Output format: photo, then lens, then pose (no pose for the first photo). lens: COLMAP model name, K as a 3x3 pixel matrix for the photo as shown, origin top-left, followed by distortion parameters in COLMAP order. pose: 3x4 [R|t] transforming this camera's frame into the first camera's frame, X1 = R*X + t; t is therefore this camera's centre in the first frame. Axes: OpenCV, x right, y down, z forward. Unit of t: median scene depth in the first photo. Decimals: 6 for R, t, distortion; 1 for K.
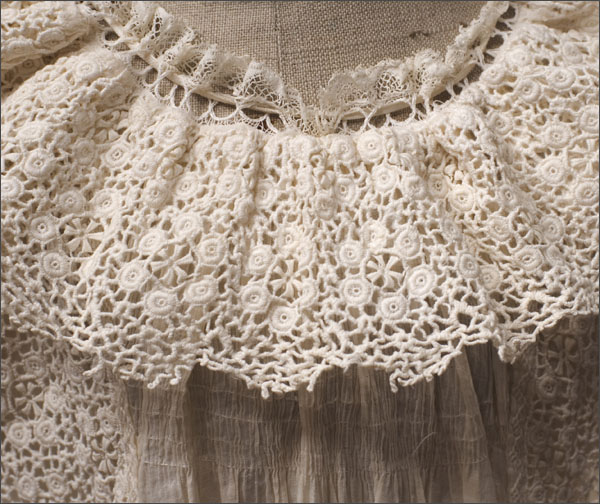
lens RADIAL K [[2287.4, 0, 300.4], [0, 2287.4, 250.9], [0, 0, 1]] dist [-0.212857, 0.000000]
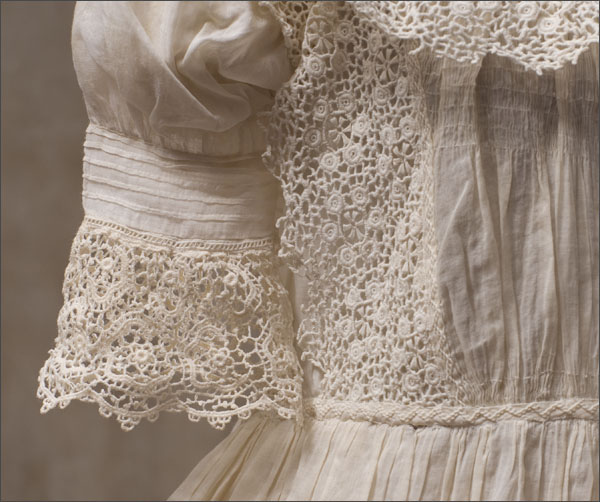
lens RADIAL K [[2287.4, 0, 305.3], [0, 2287.4, 252.6], [0, 0, 1]] dist [-0.212857, 0.000000]
pose [[0.997393, -0.000195, 0.072162, -0.244726], [0.020673, 0.958854, -0.283146, 0.529882], [-0.069138, 0.283899, 0.956358, -0.258537]]
